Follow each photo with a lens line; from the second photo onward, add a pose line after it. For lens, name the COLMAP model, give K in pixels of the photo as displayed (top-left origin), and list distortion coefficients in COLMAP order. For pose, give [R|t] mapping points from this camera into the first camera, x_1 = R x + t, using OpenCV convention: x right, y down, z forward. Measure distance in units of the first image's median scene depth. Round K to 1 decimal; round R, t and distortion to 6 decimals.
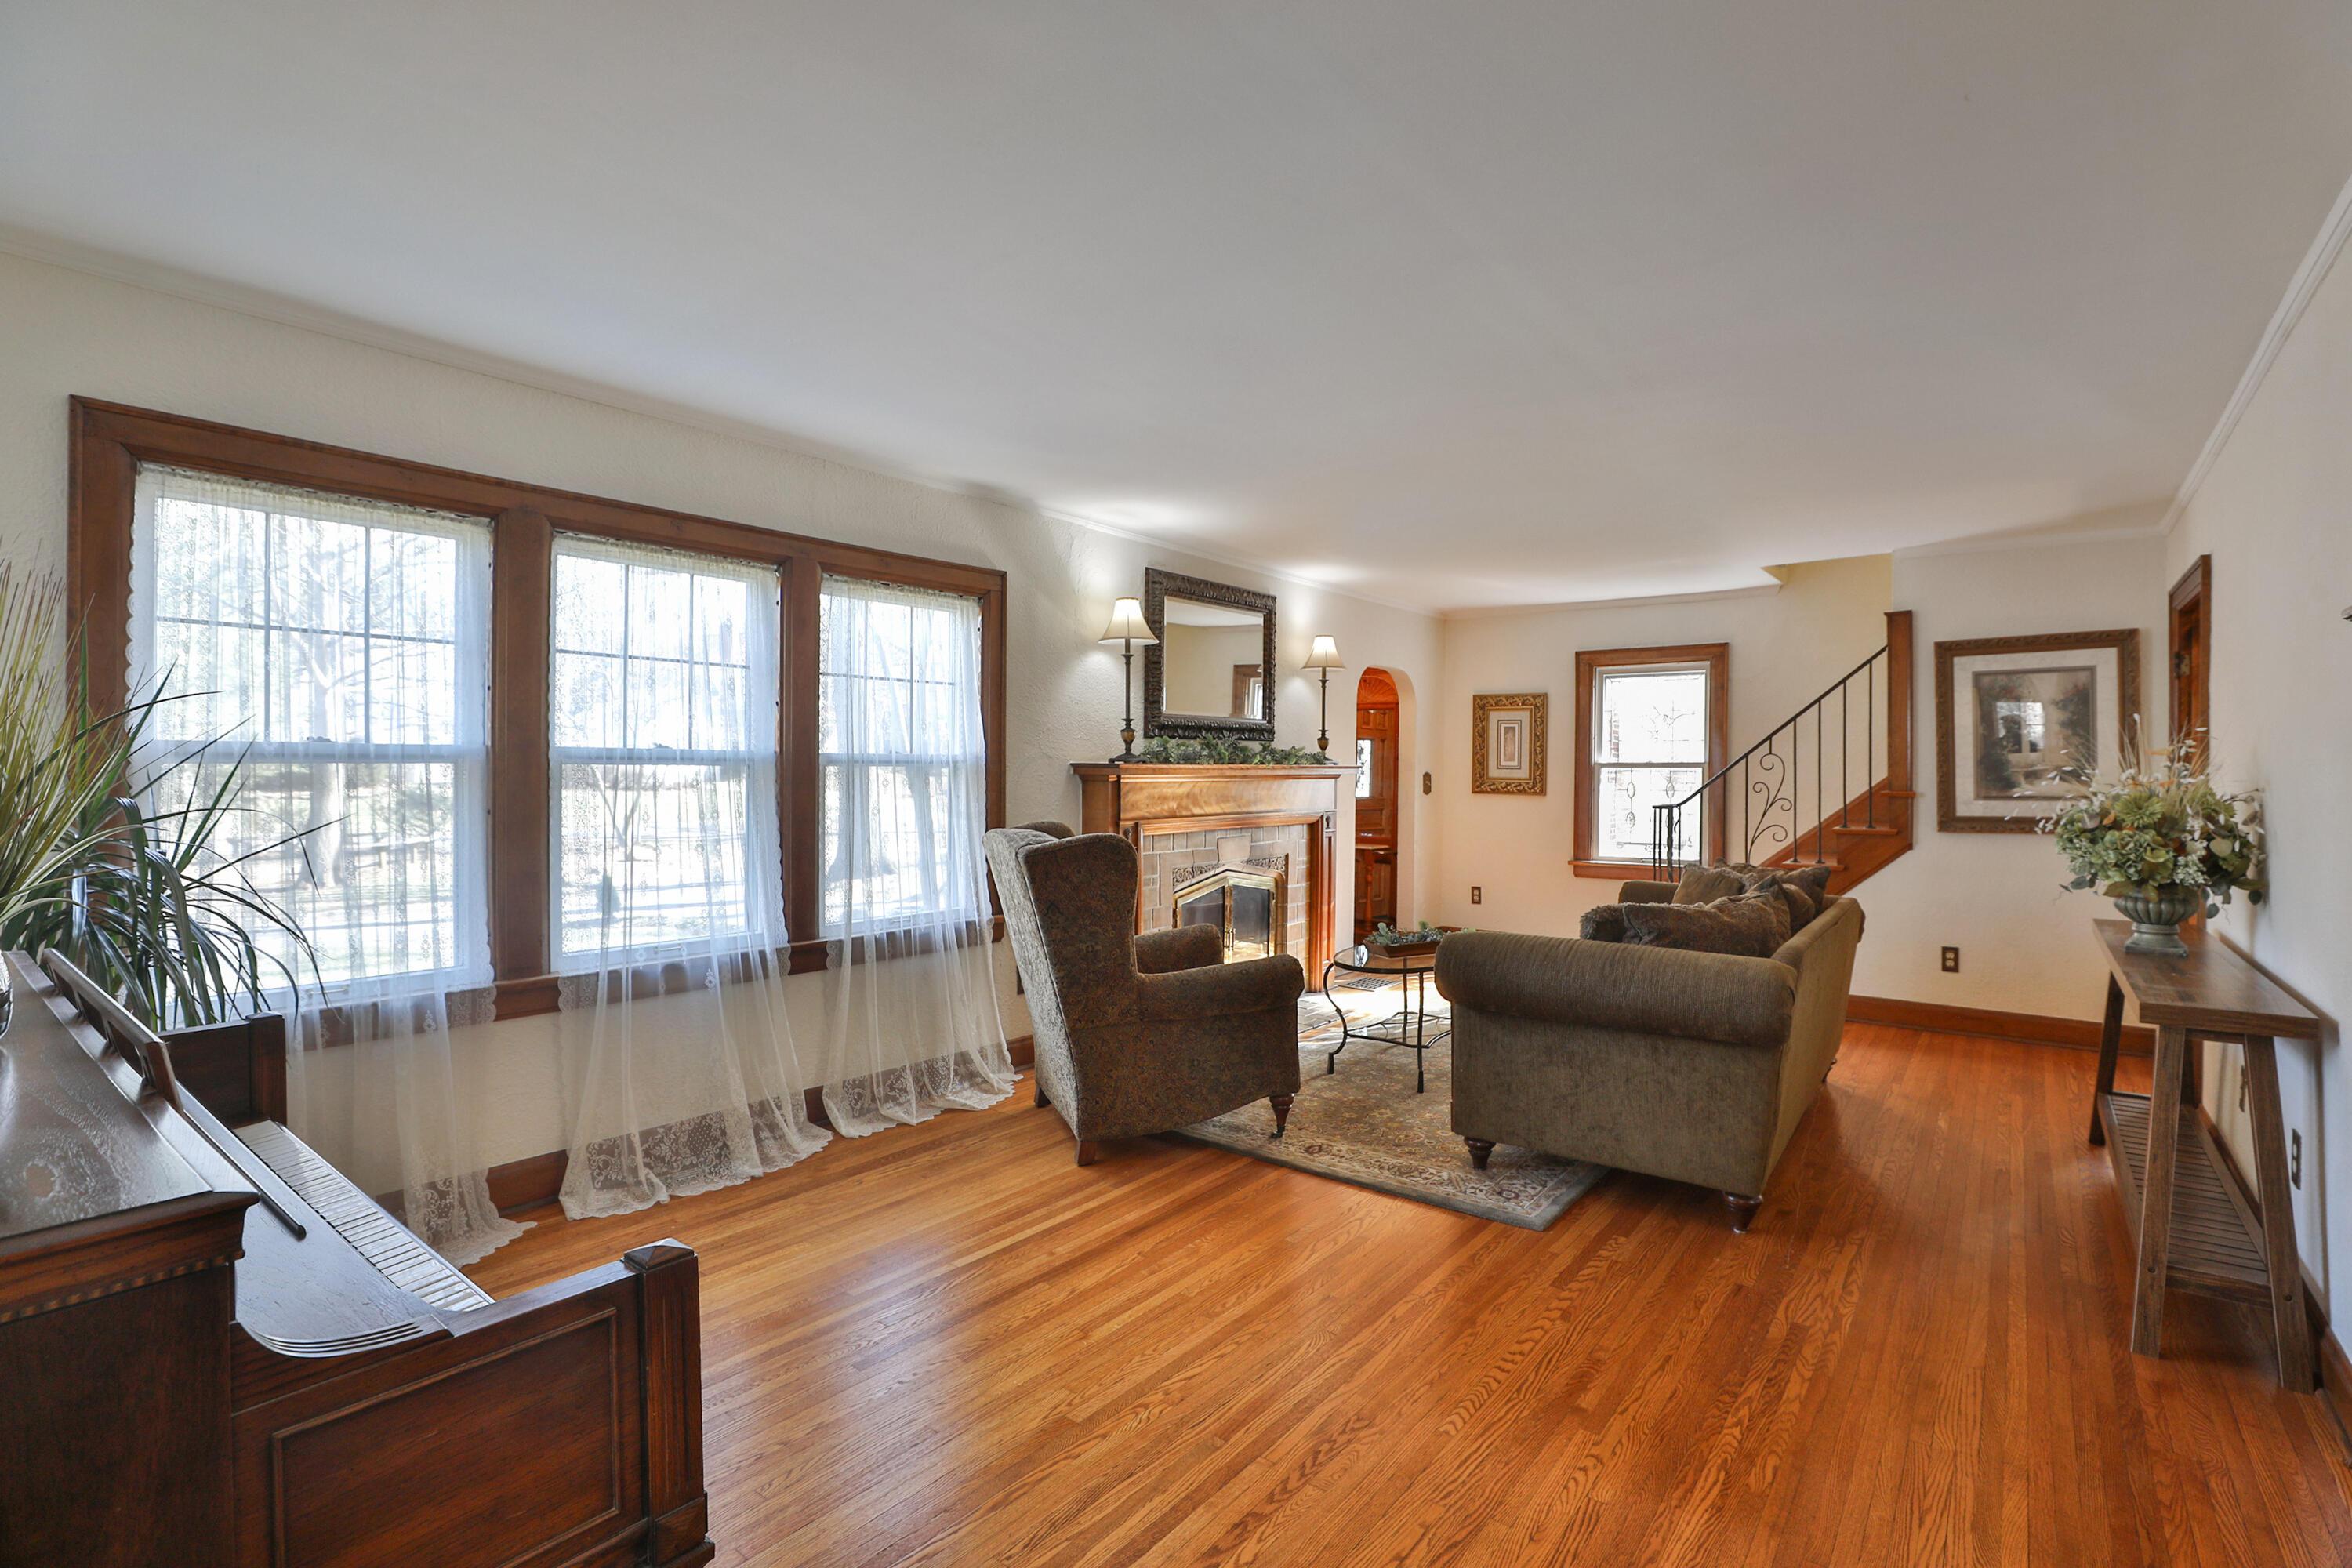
lens RADIAL K [[1068.7, 0, 1172.2], [0, 1068.7, 775.2], [0, 0, 1]] dist [-0.026082, 0.001133]
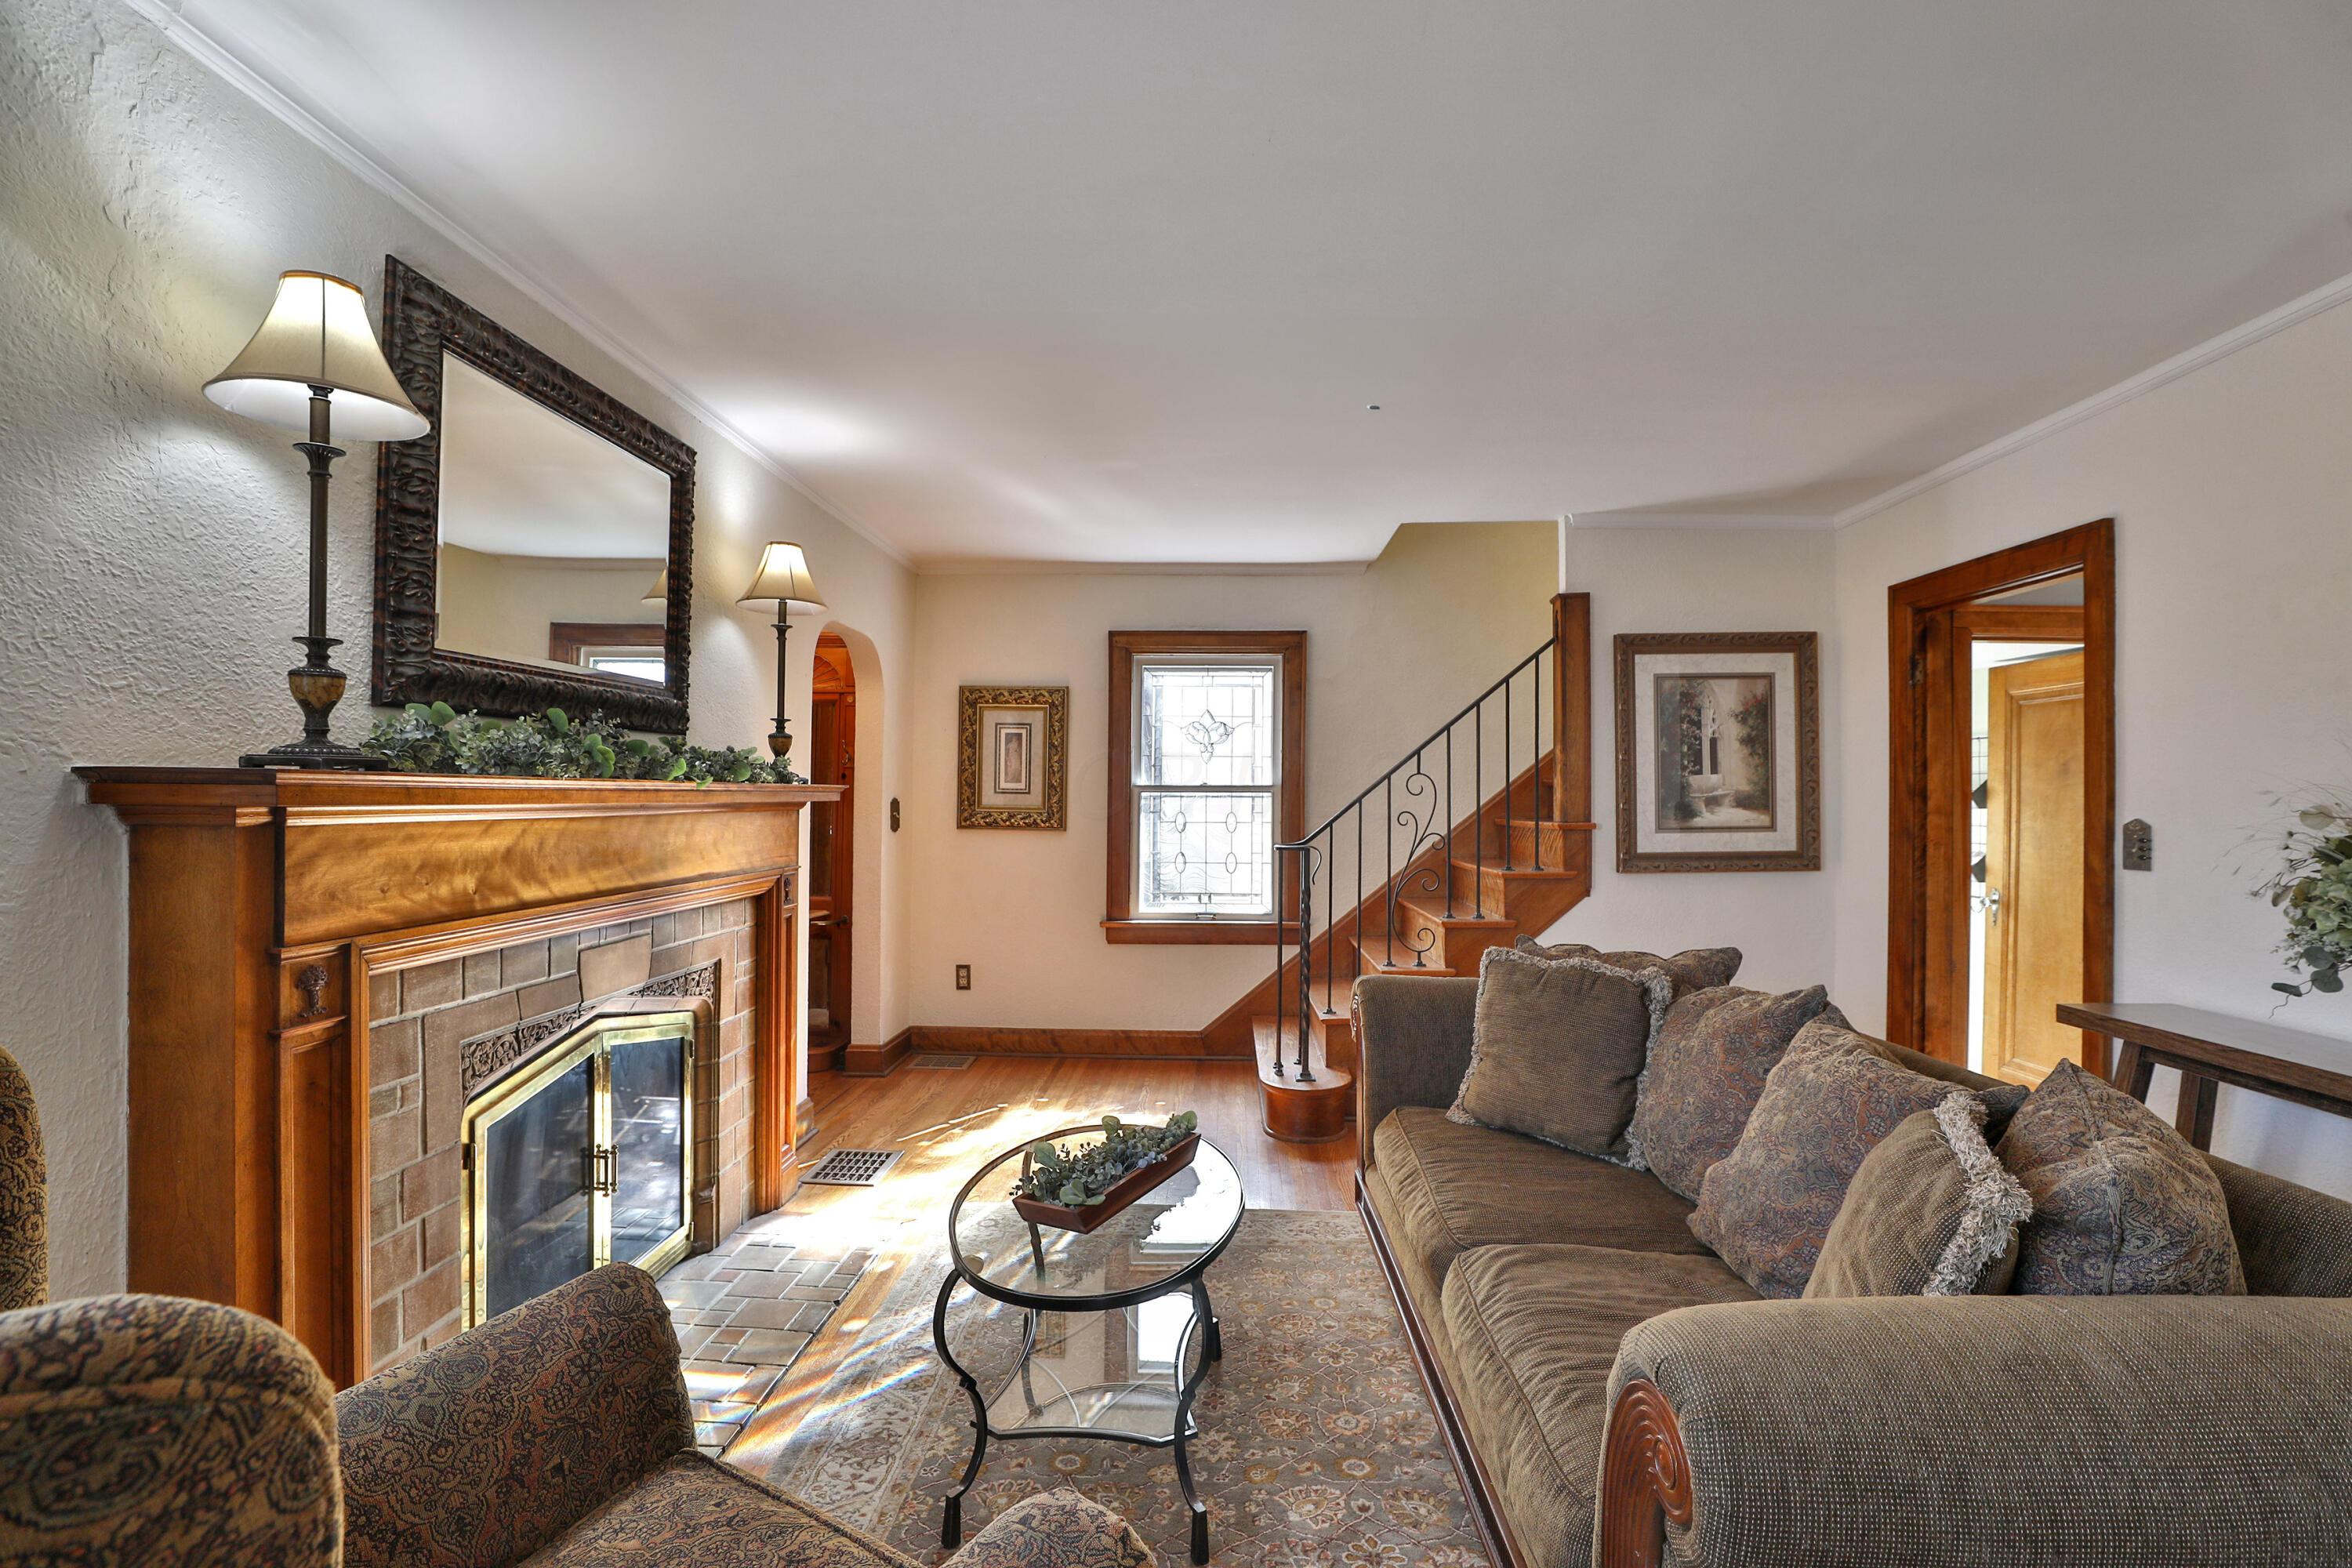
lens RADIAL K [[1068.7, 0, 1176.5], [0, 1068.7, 789.0], [0, 0, 1]] dist [-0.026082, 0.001133]
pose [[0.806147, 0.005347, 0.591691, -0.017109], [0.001371, 0.999940, -0.010904, -0.001372], [-0.591713, 0.009602, 0.806091, 0.533802]]
